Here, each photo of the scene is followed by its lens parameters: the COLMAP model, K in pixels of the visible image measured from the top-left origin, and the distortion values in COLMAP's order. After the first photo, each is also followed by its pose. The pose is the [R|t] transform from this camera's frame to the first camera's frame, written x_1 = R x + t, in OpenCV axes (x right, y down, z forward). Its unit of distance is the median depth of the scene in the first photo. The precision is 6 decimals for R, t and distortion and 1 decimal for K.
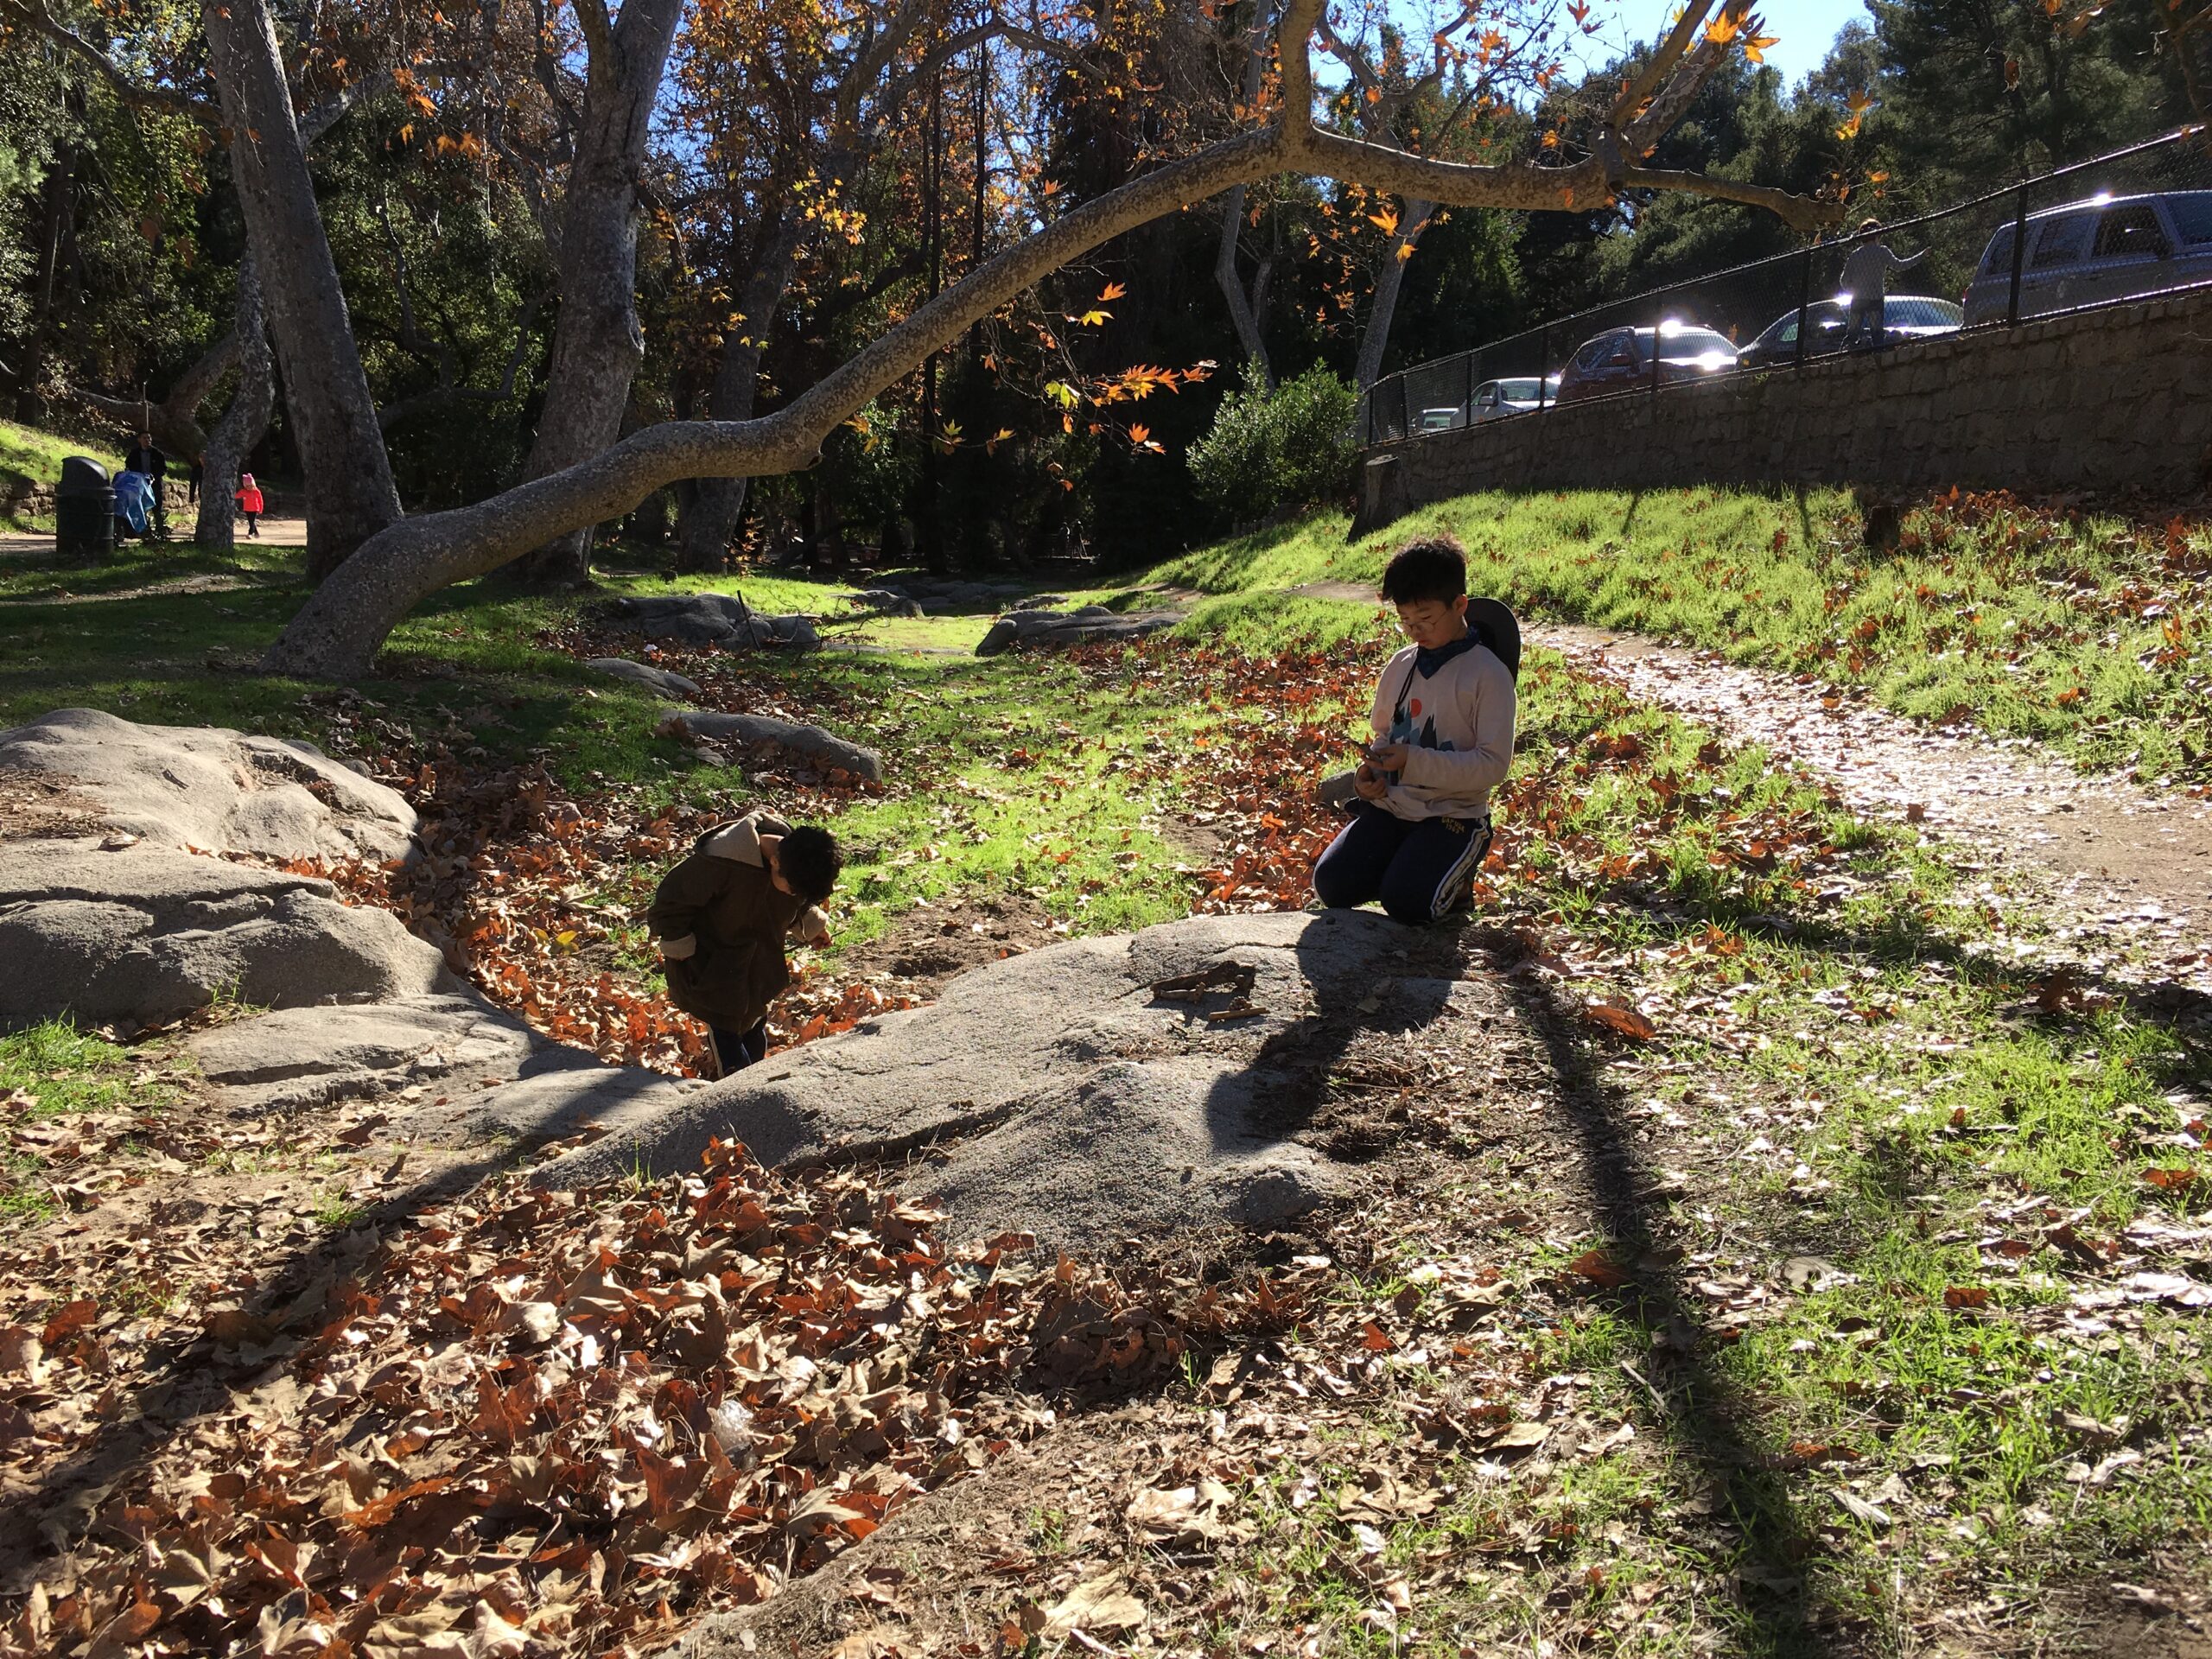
lens RADIAL K [[1848.3, 0, 1109.0], [0, 1848.3, 813.7], [0, 0, 1]] dist [0.060488, -0.076953]
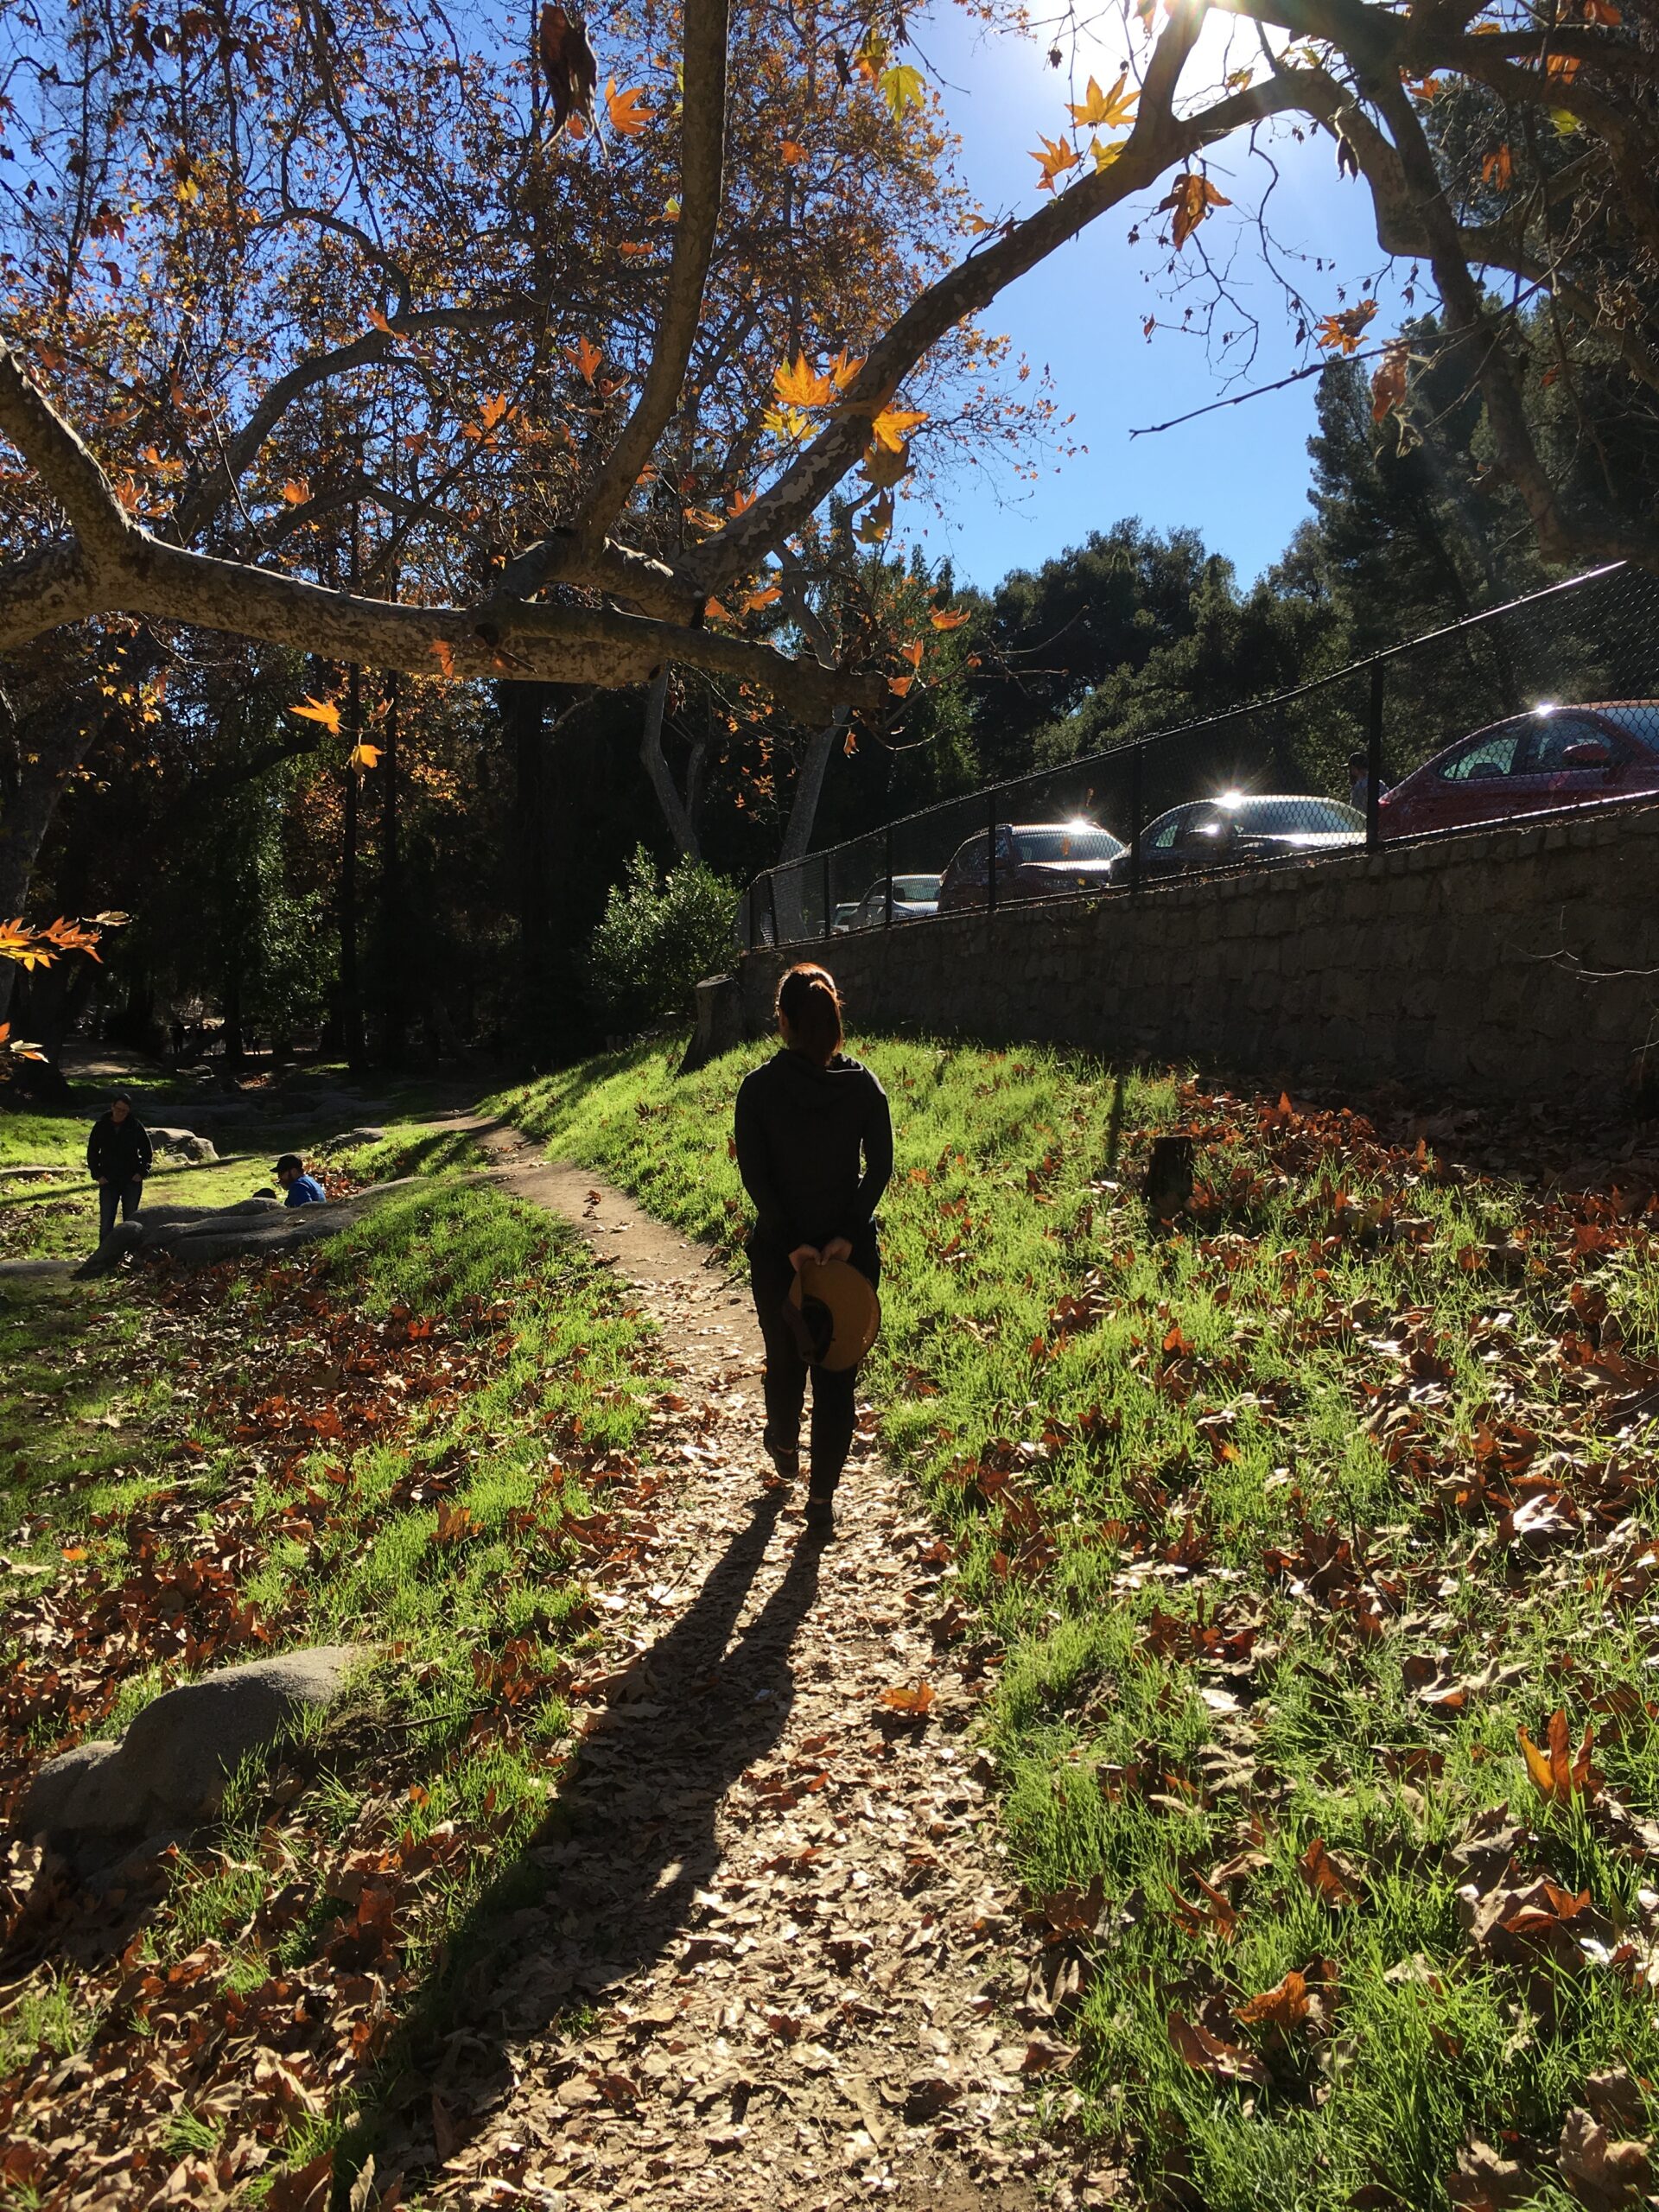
lens RADIAL K [[1848.3, 0, 845.4], [0, 1848.3, 1101.3], [0, 0, 1]] dist [0.060488, -0.076953]
pose [[0.993576, -0.018352, 0.111672, 0.194604], [0.029012, 0.995093, -0.094597, -0.100160], [-0.109388, 0.097229, 0.989232, 0.316254]]
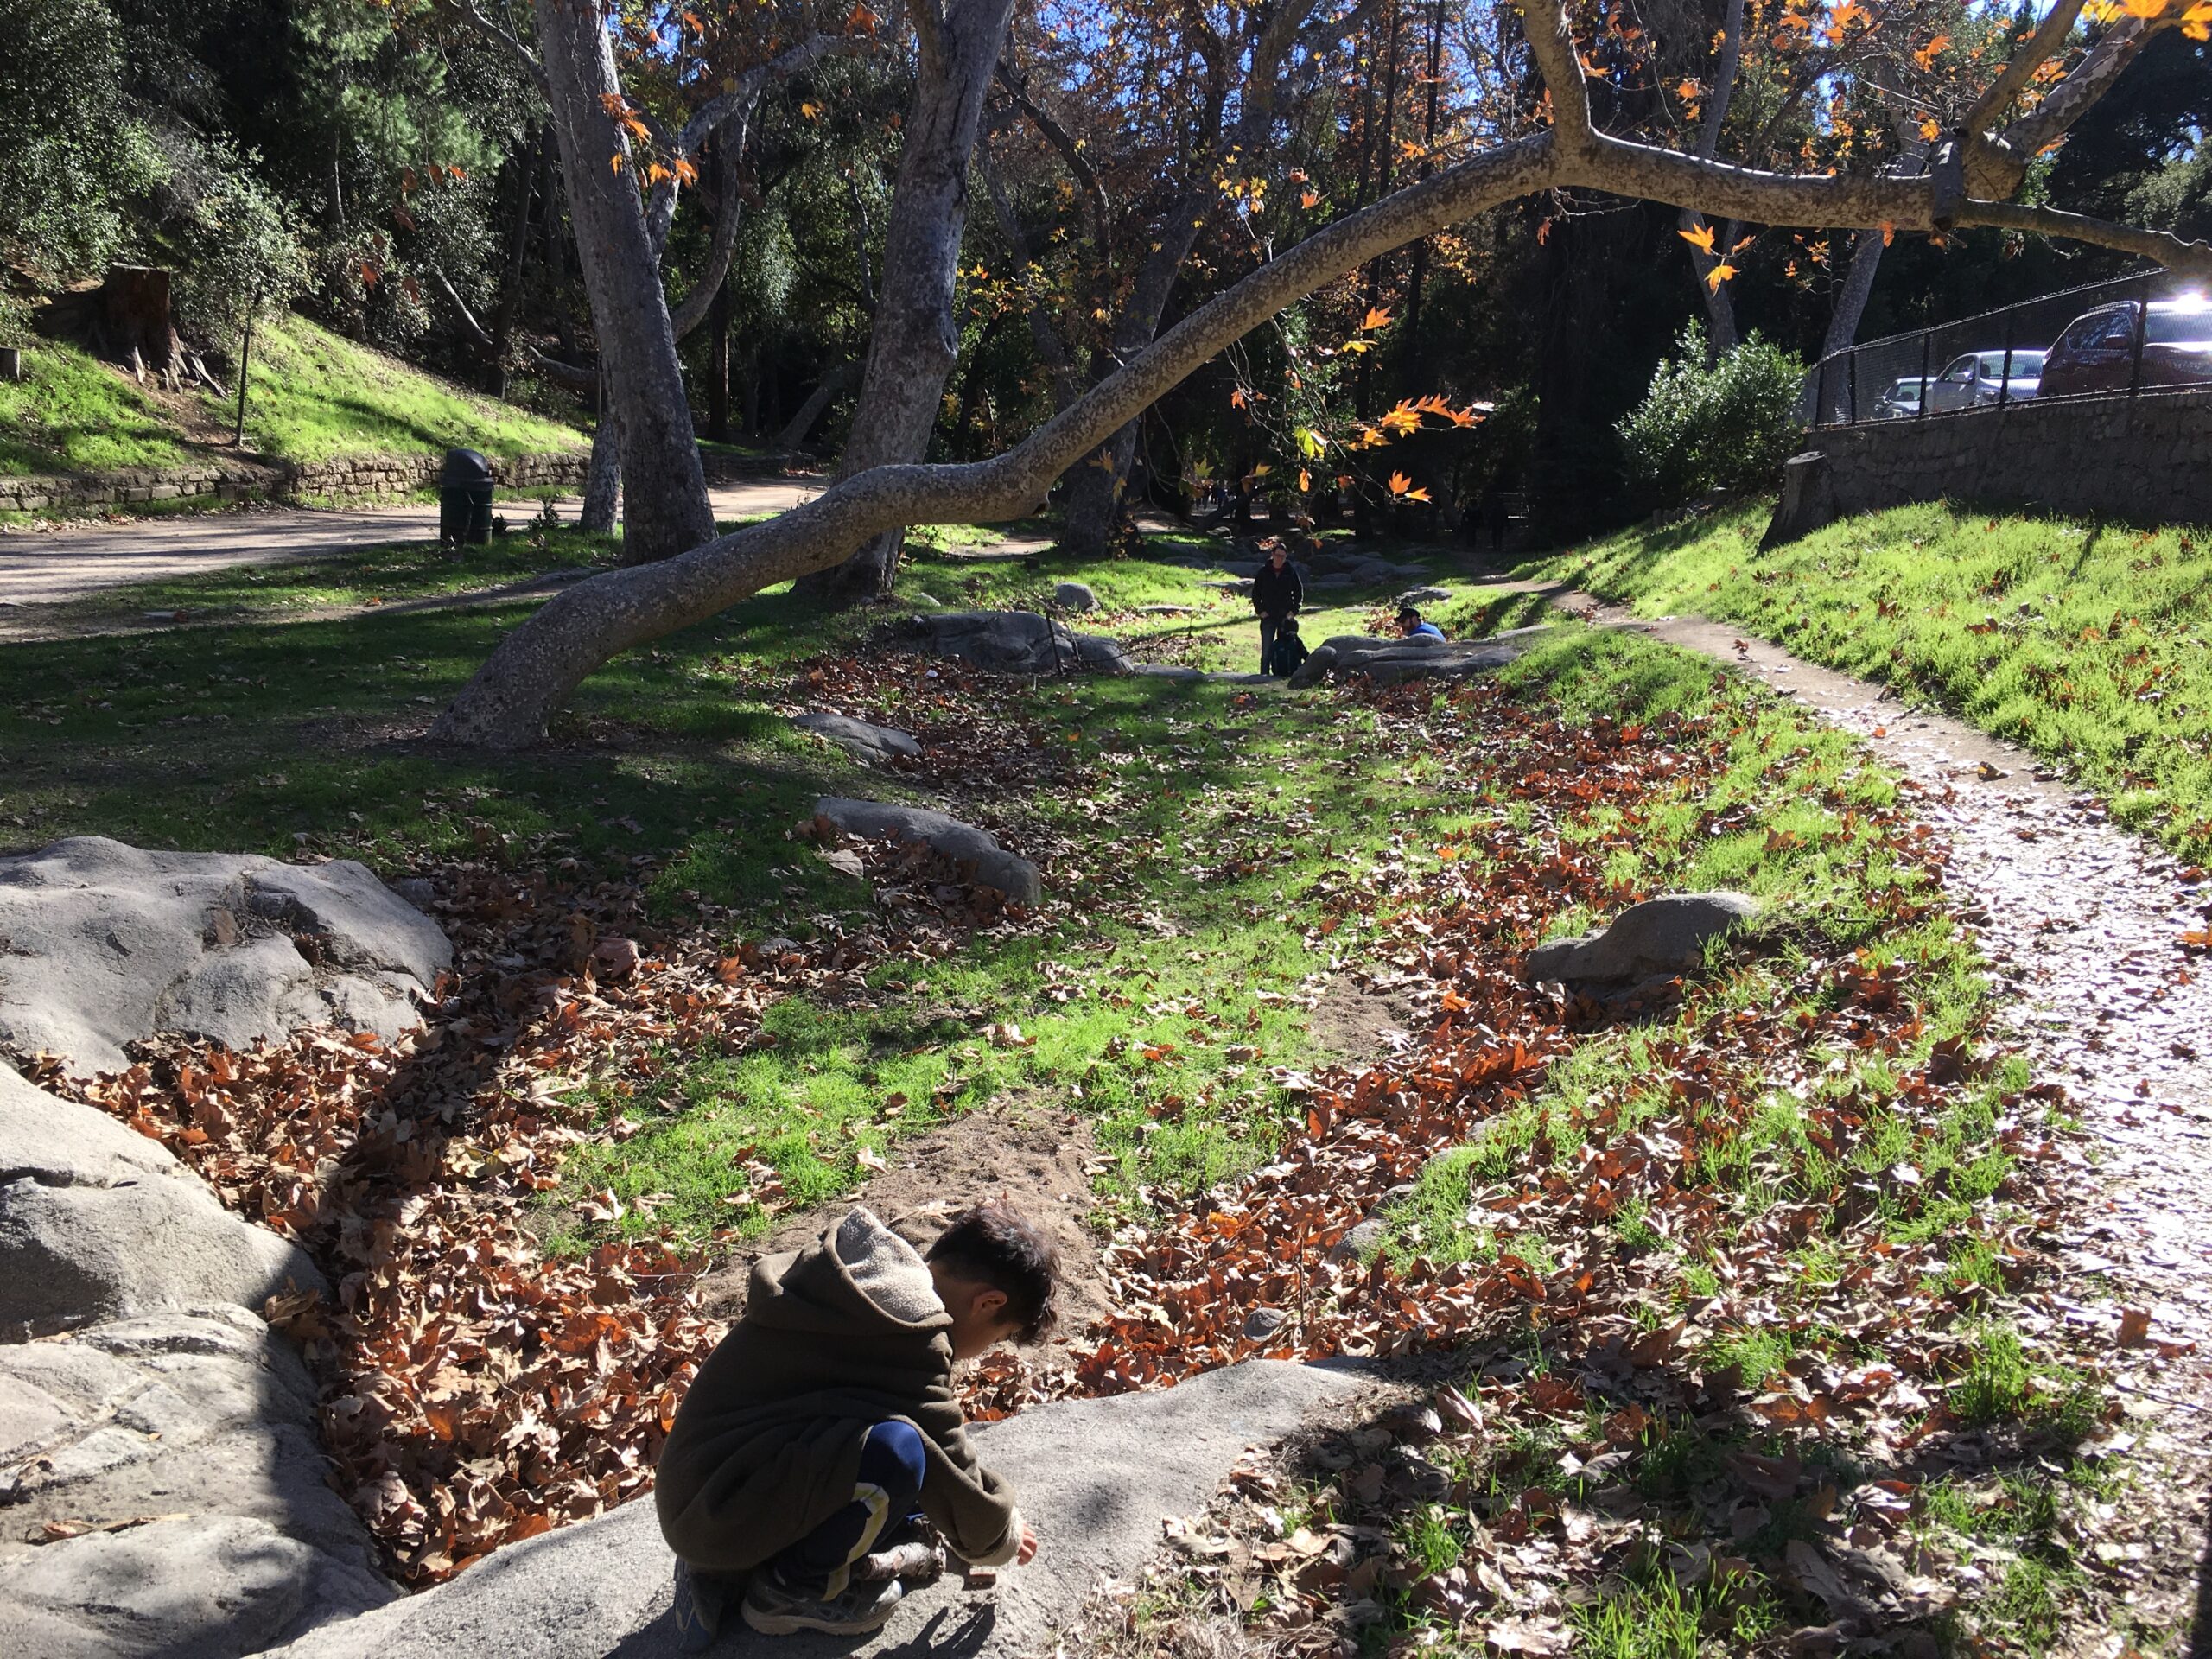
lens RADIAL K [[1848.3, 0, 1109.6], [0, 1848.3, 834.6], [0, 0, 1]] dist [0.060488, -0.076953]
pose [[0.969169, 0.061974, -0.238474, 0.087508], [-0.052120, 0.997515, 0.047413, -0.067526], [0.240820, -0.033521, 0.969991, 0.113281]]
